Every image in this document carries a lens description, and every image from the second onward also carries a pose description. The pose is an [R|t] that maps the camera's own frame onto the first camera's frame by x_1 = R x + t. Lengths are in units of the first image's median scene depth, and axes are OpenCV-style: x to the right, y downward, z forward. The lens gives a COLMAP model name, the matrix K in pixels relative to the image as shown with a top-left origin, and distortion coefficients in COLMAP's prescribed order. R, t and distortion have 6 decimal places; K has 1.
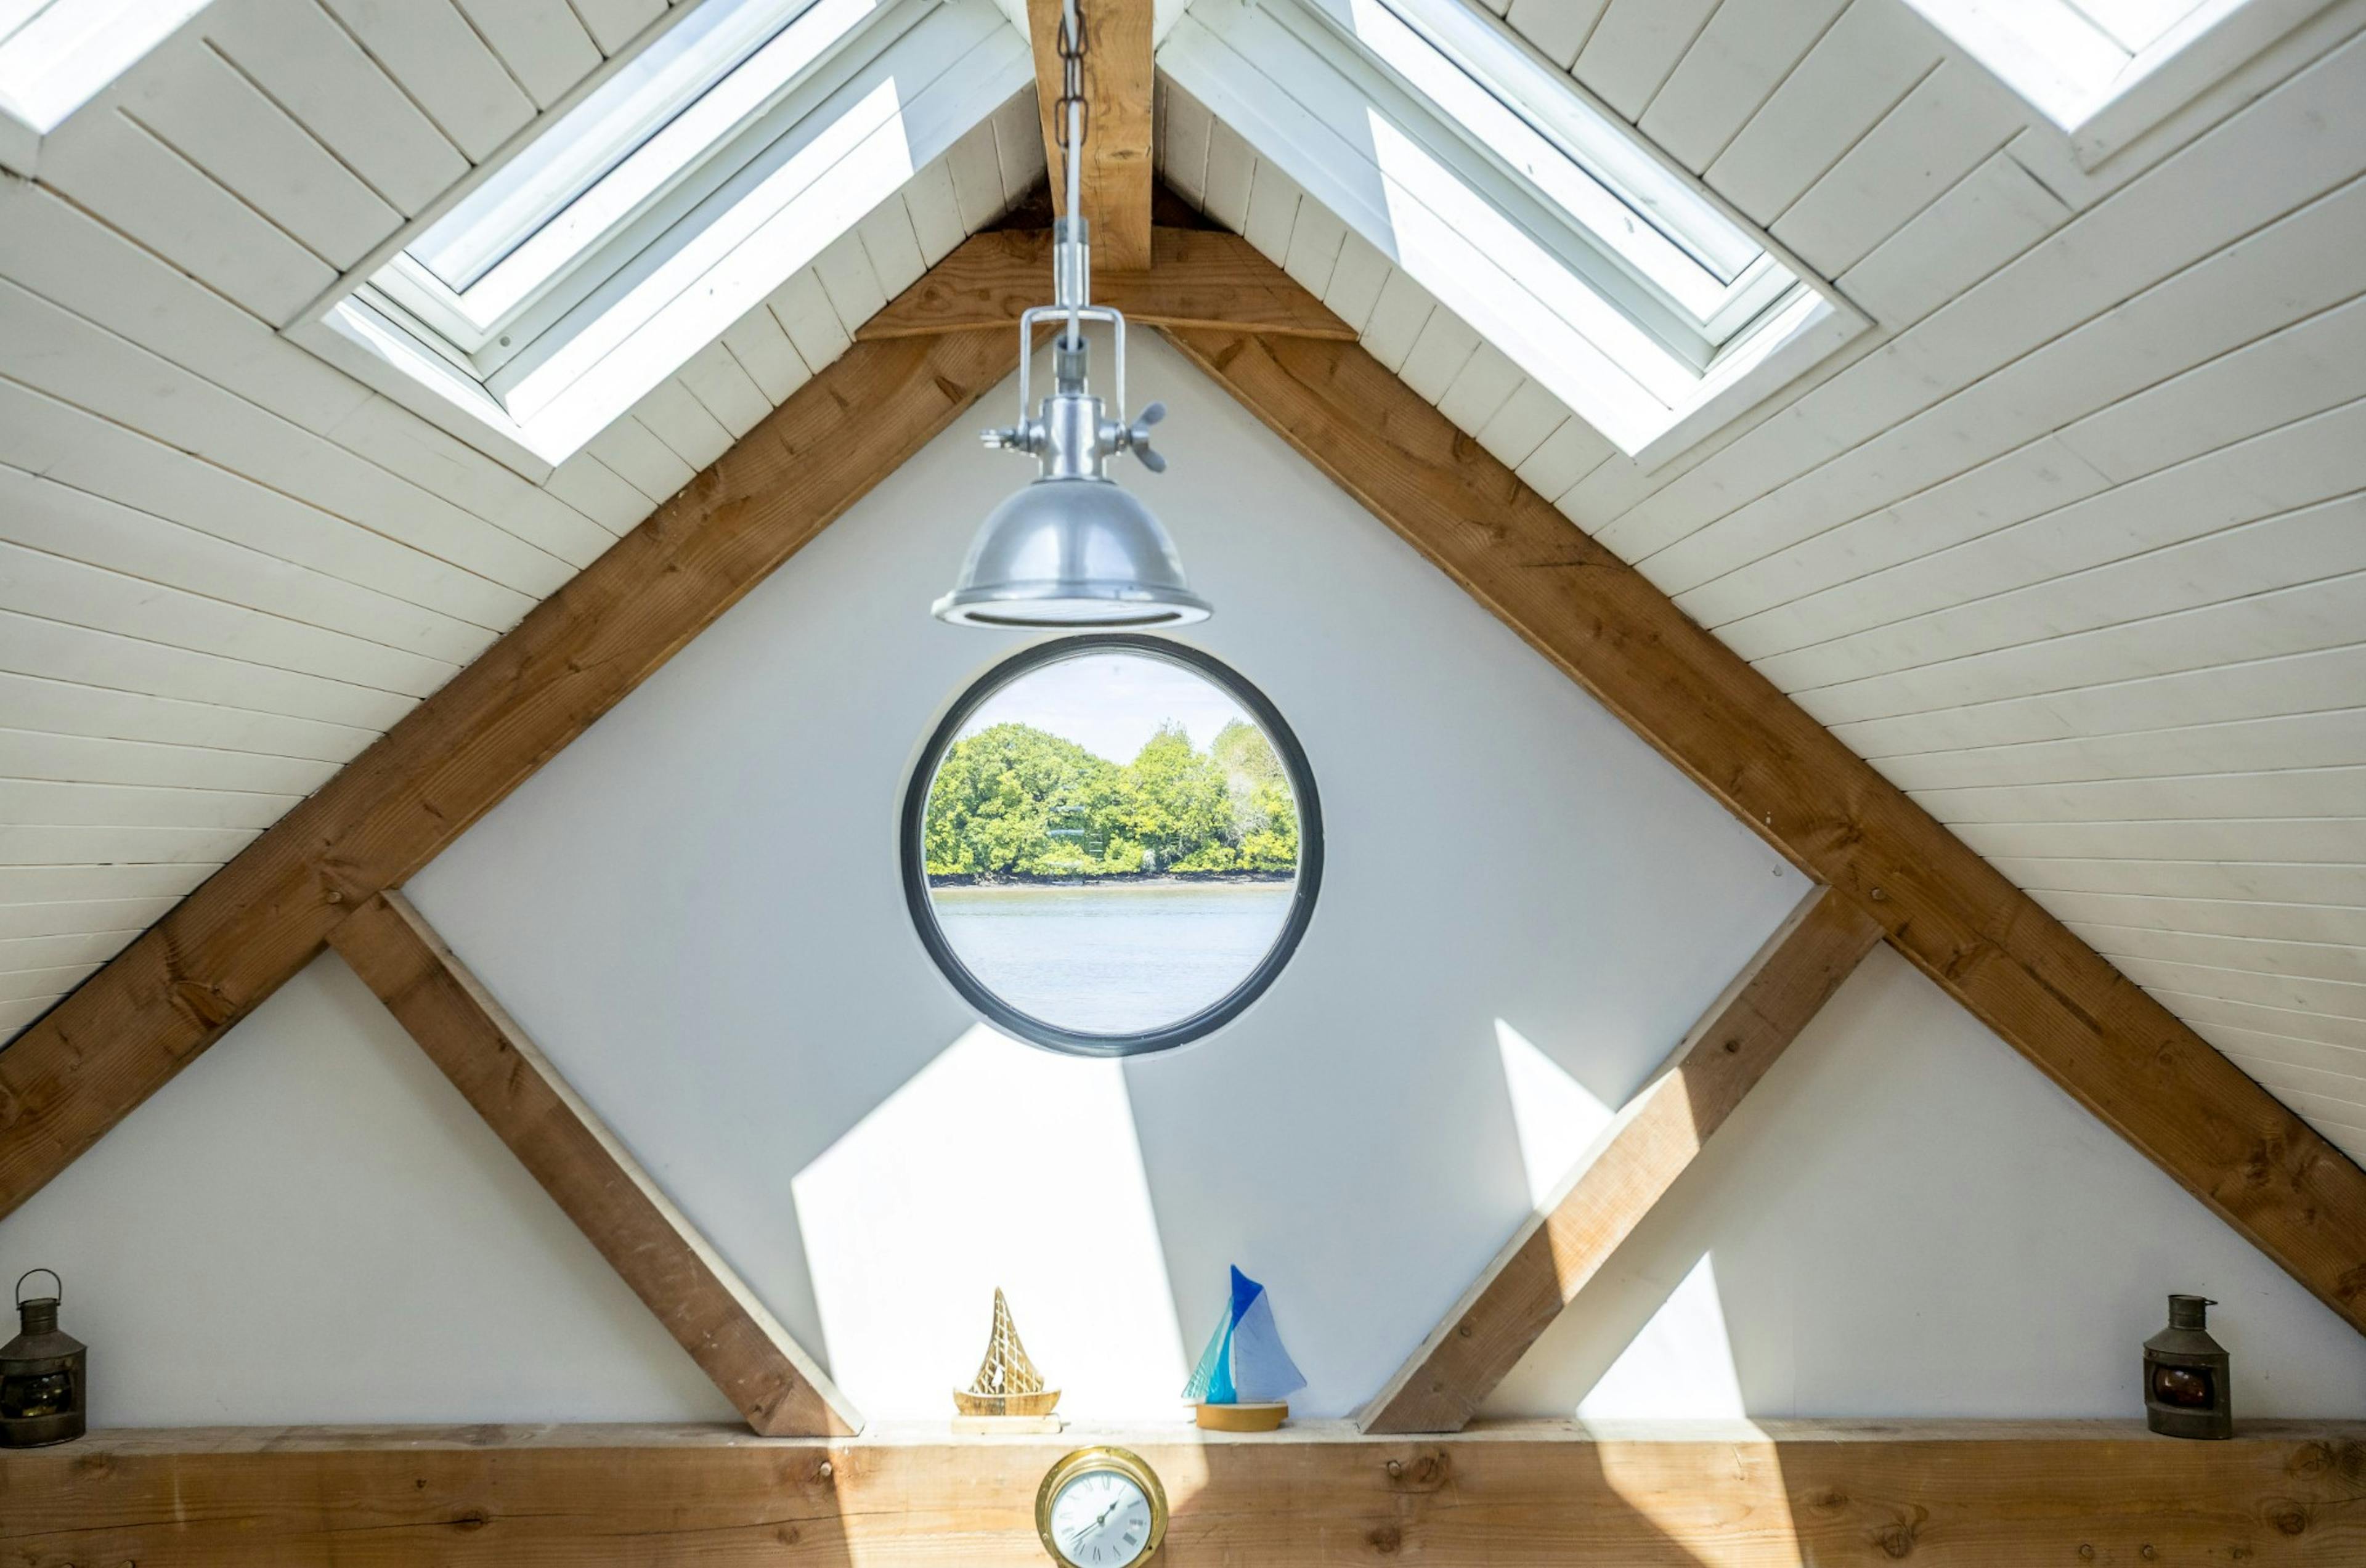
lens RADIAL K [[2558.7, 0, 1155.7], [0, 2558.7, 803.2], [0, 0, 1]] dist [0.021637, 0.000000]
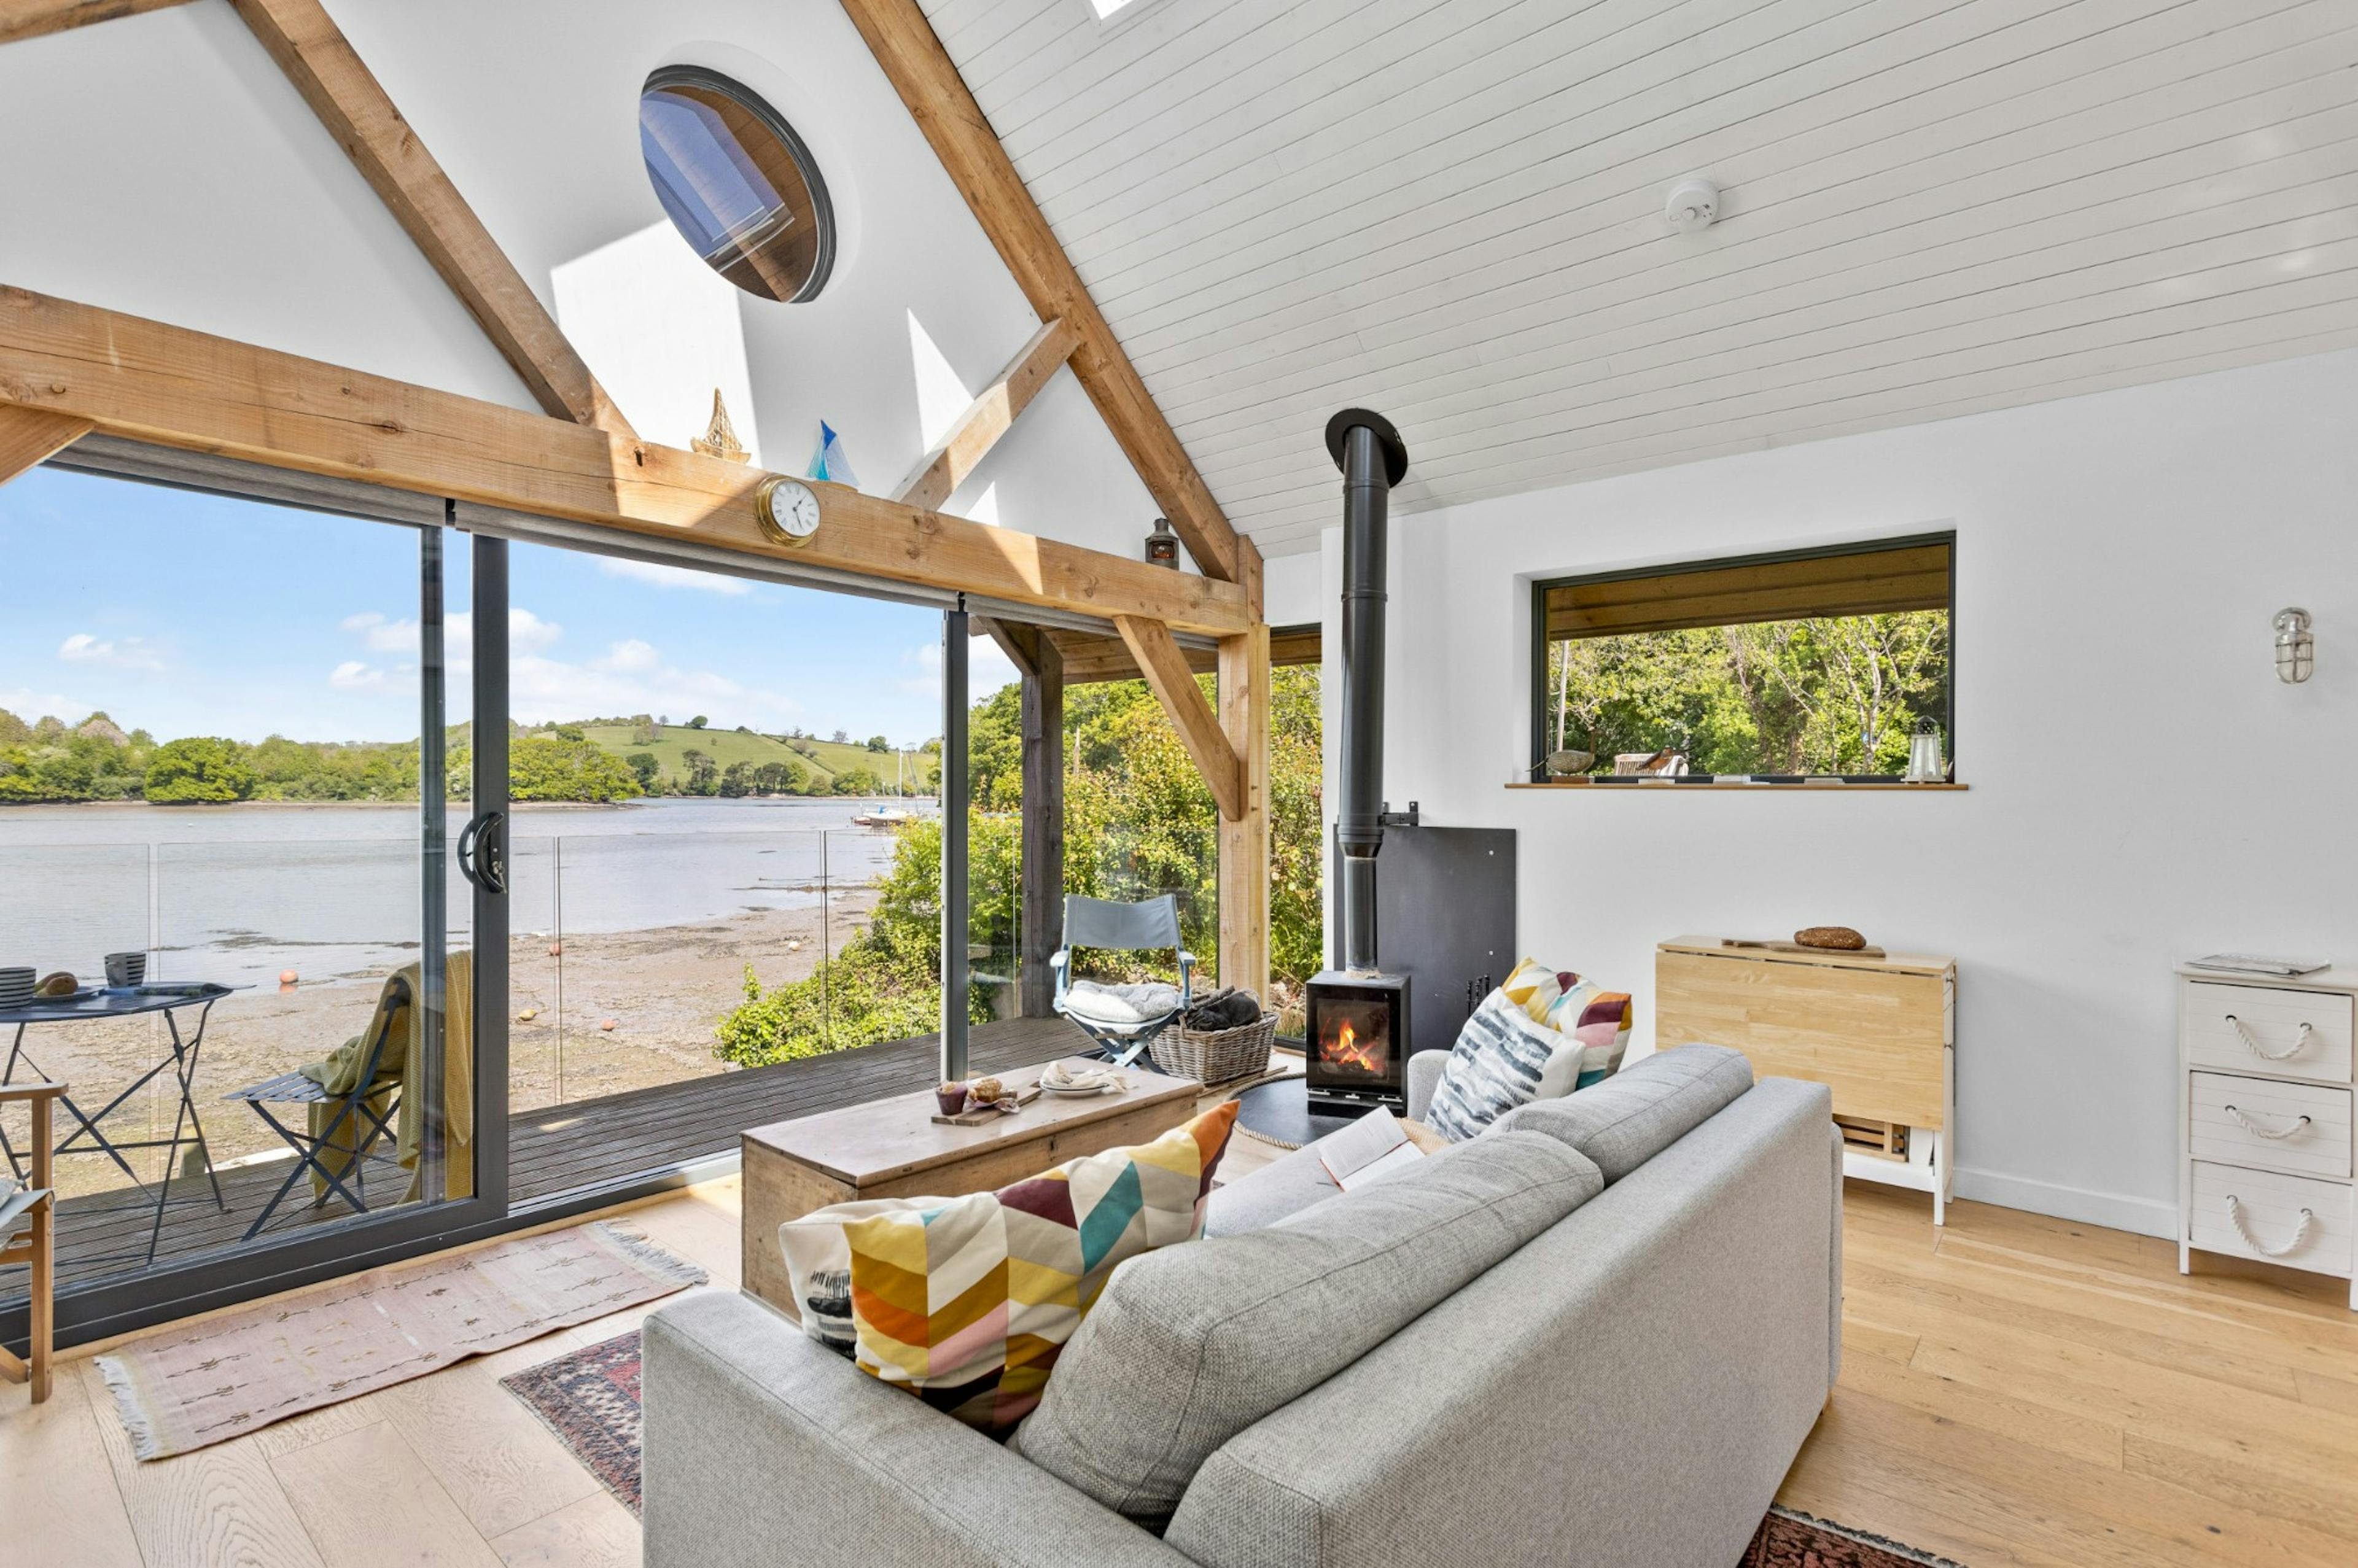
lens RADIAL K [[1111.3, 0, 1160.4], [0, 1111.3, 811.5], [0, 0, 1]] dist [-0.001194, 0.002431]
pose [[0.663949, 0.000279, 0.747778, -0.435066], [-0.025371, 0.999433, 0.022154, 0.459221], [-0.747348, -0.033681, 0.663579, 0.247413]]
